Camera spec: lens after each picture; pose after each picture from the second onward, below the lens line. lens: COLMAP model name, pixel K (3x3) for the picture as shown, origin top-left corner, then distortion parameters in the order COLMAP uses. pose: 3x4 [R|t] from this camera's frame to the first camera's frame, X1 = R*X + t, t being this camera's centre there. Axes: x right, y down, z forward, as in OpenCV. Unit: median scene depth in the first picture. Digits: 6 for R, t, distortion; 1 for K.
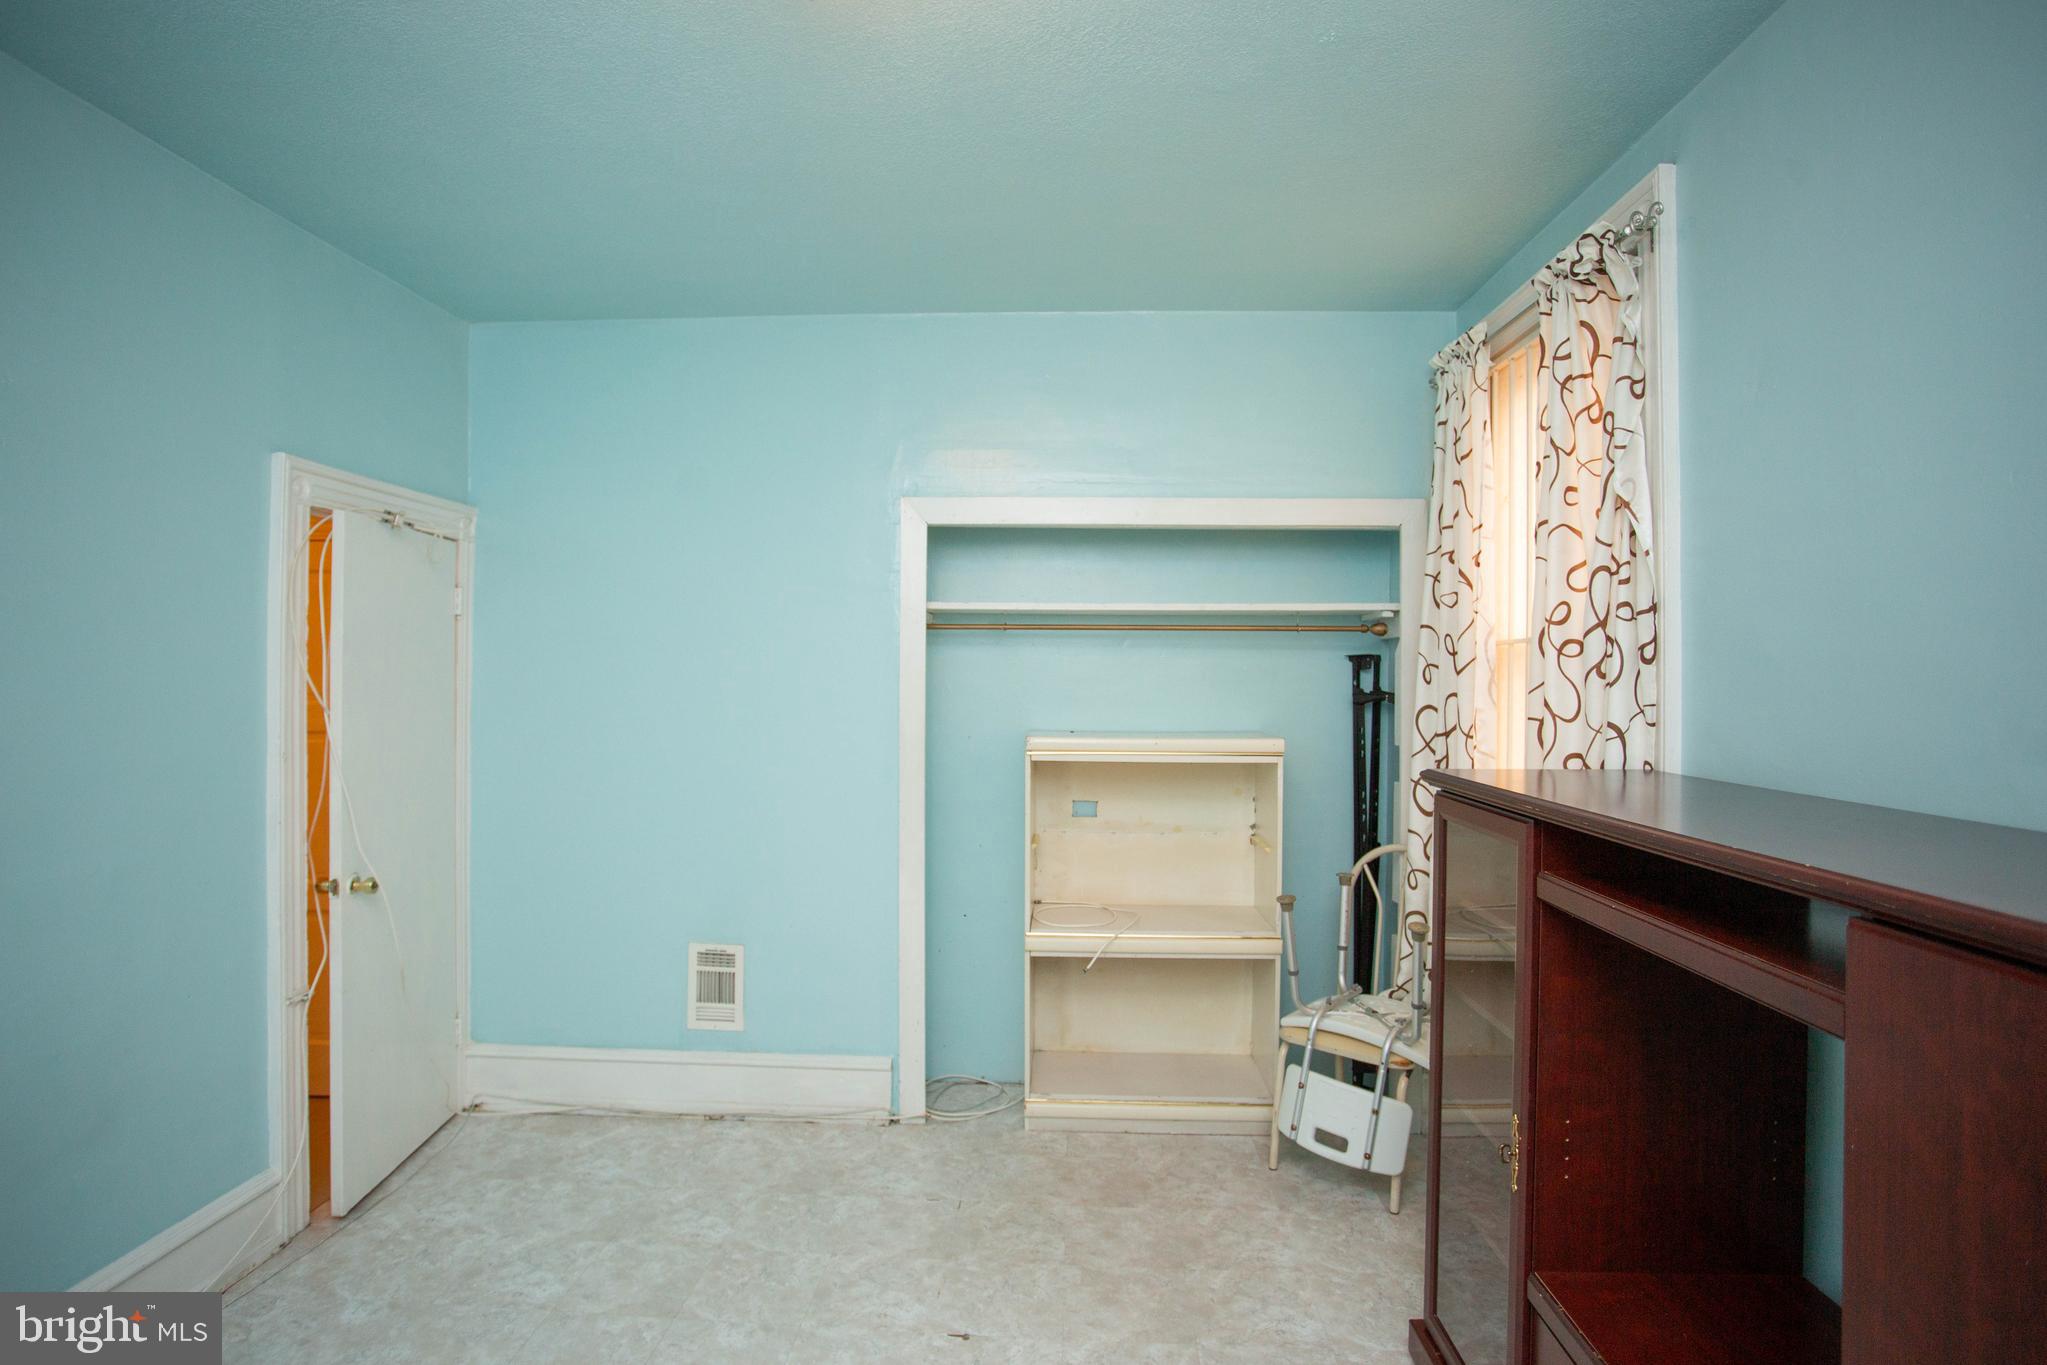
lens RADIAL K [[1017.1, 0, 990.6], [0, 1017.1, 680.2], [0, 0, 1]] dist [-0.091687, 0.039639]
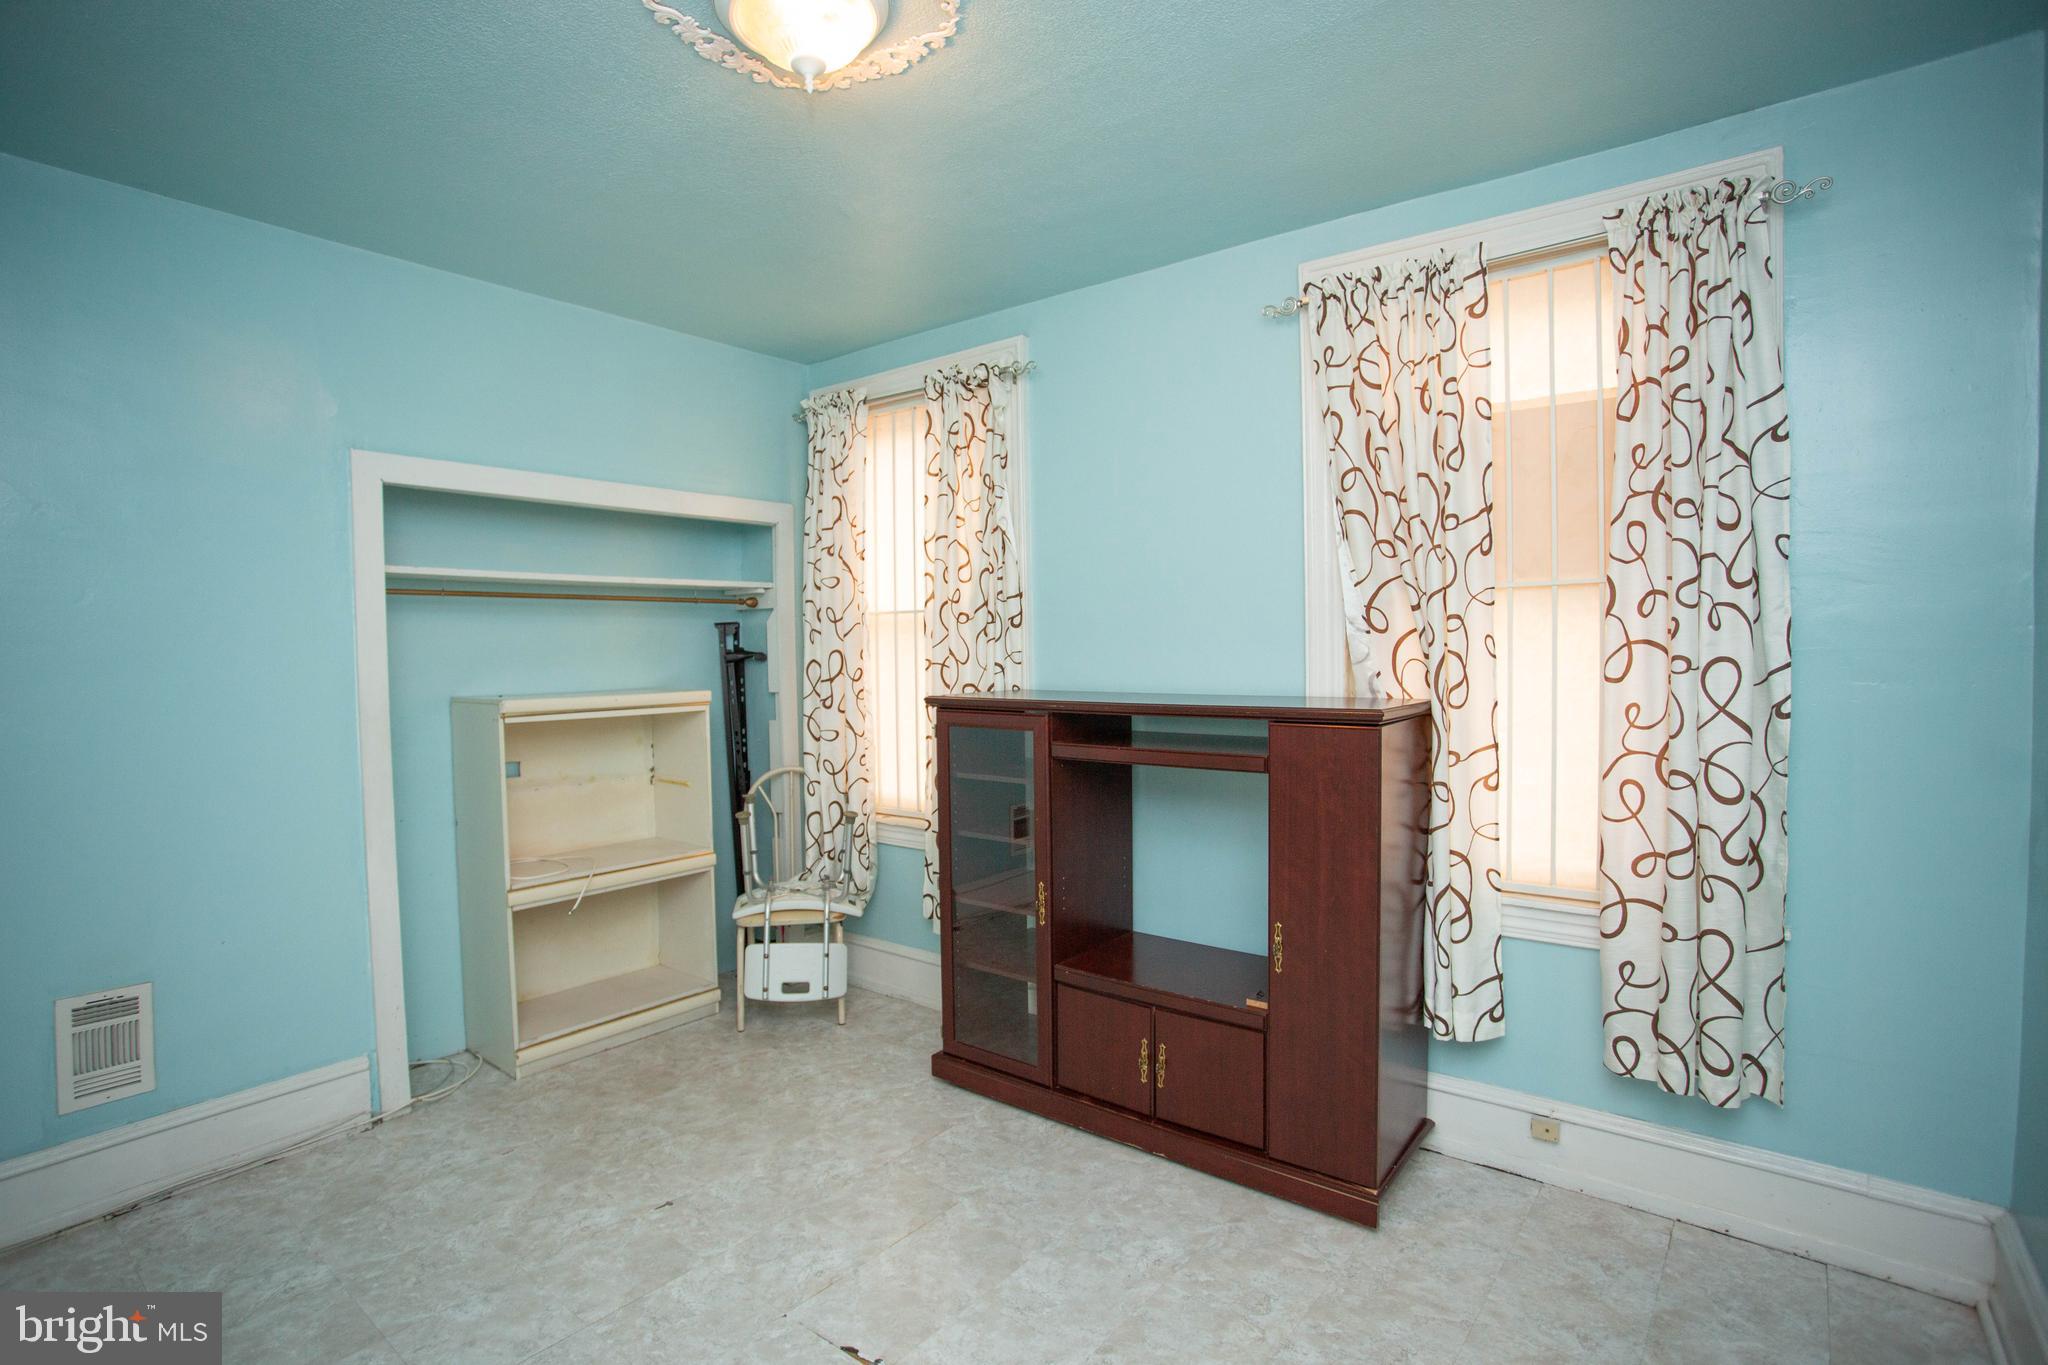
lens RADIAL K [[1006.2, 0, 992.2], [0, 1006.2, 683.4], [0, 0, 1]] dist [-0.078144, 0.034810]
pose [[0.582679, -0.042818, 0.811574, -0.534909], [0.016433, 0.999028, 0.040910, 0.005566], [-0.812536, -0.010500, 0.582816, 0.010155]]
